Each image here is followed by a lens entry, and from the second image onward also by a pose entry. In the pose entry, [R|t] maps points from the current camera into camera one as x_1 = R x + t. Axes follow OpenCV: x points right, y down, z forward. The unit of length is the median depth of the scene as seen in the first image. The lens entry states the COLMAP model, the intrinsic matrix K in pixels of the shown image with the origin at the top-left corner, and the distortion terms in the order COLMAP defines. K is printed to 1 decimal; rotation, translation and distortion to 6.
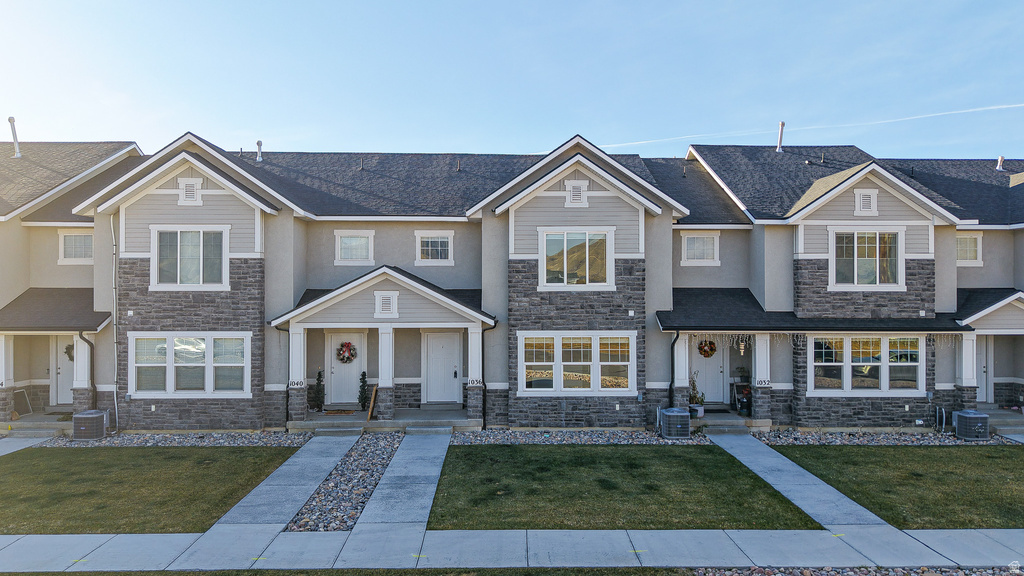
lens RADIAL K [[704.2, 0, 512.0], [0, 704.2, 288.0], [0, 0, 1]] dist [0.080209, -0.131228]
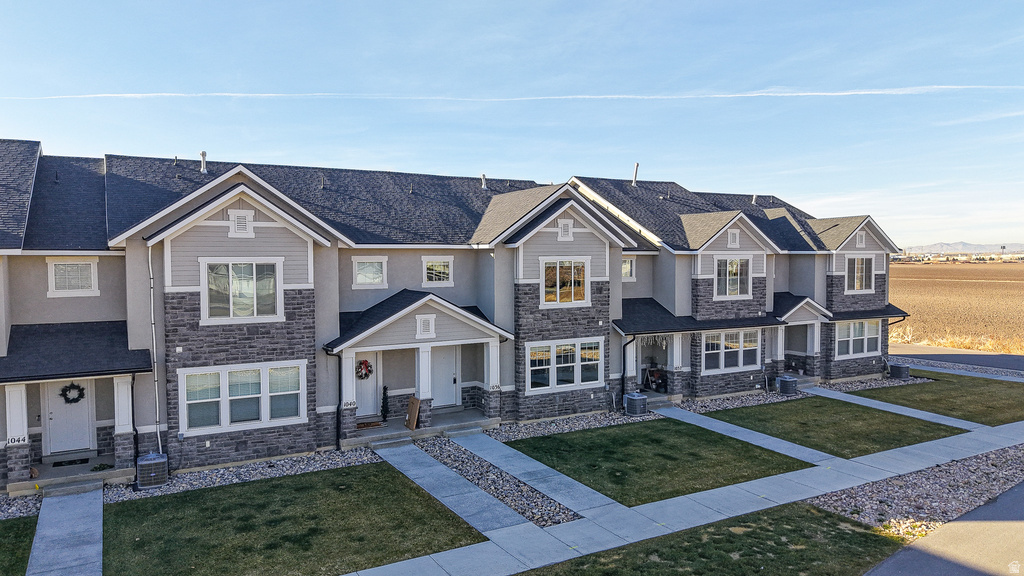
lens RADIAL K [[704.2, 0, 512.0], [0, 704.2, 288.0], [0, 0, 1]] dist [0.080209, -0.131228]
pose [[0.879082, -0.025540, 0.475985, -0.588137], [0.000083, 0.998572, 0.053429, -0.097675], [-0.476670, -0.046929, 0.877829, -0.053003]]
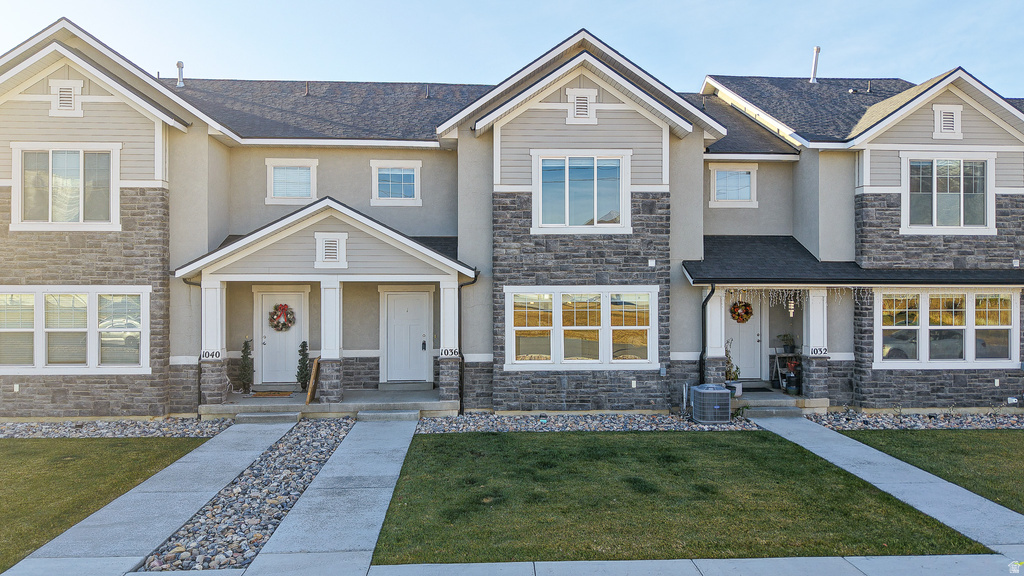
lens RADIAL K [[708.4, 0, 512.0], [0, 708.4, 288.0], [0, 0, 1]] dist [0.047092, -0.056563]
pose [[0.999287, -0.000329, 0.037764, -0.013304], [0.000131, 0.999986, 0.005238, 0.059356], [-0.037765, -0.005229, 0.999273, 0.229821]]
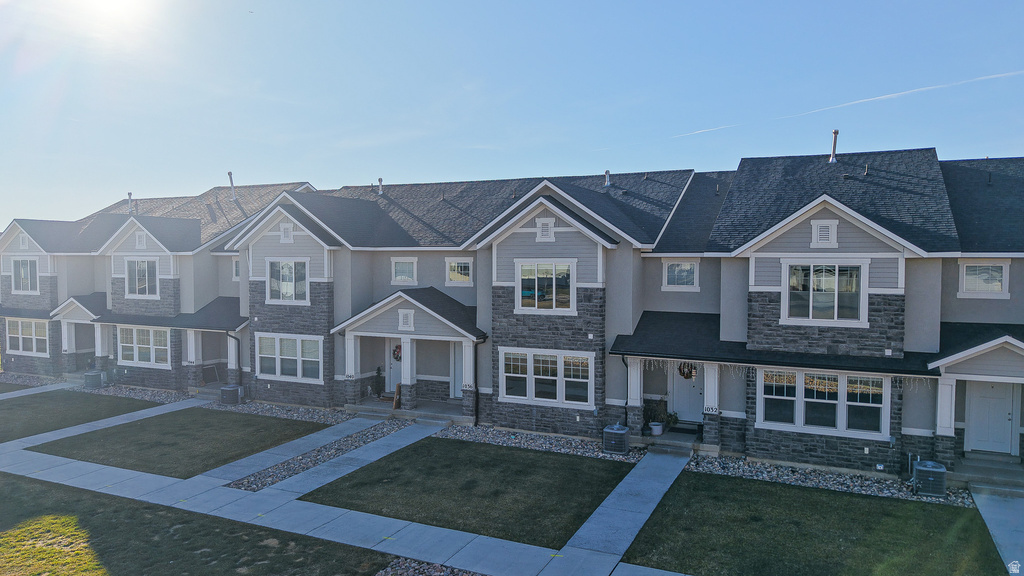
lens RADIAL K [[702.9, 0, 512.0], [0, 702.9, 288.0], [0, 0, 1]] dist [0.094001, -0.169335]
pose [[0.896720, 0.020793, -0.442110, 0.548437], [0.001918, 0.998704, 0.050860, -0.097403], [0.442595, -0.046455, 0.895518, -0.046815]]
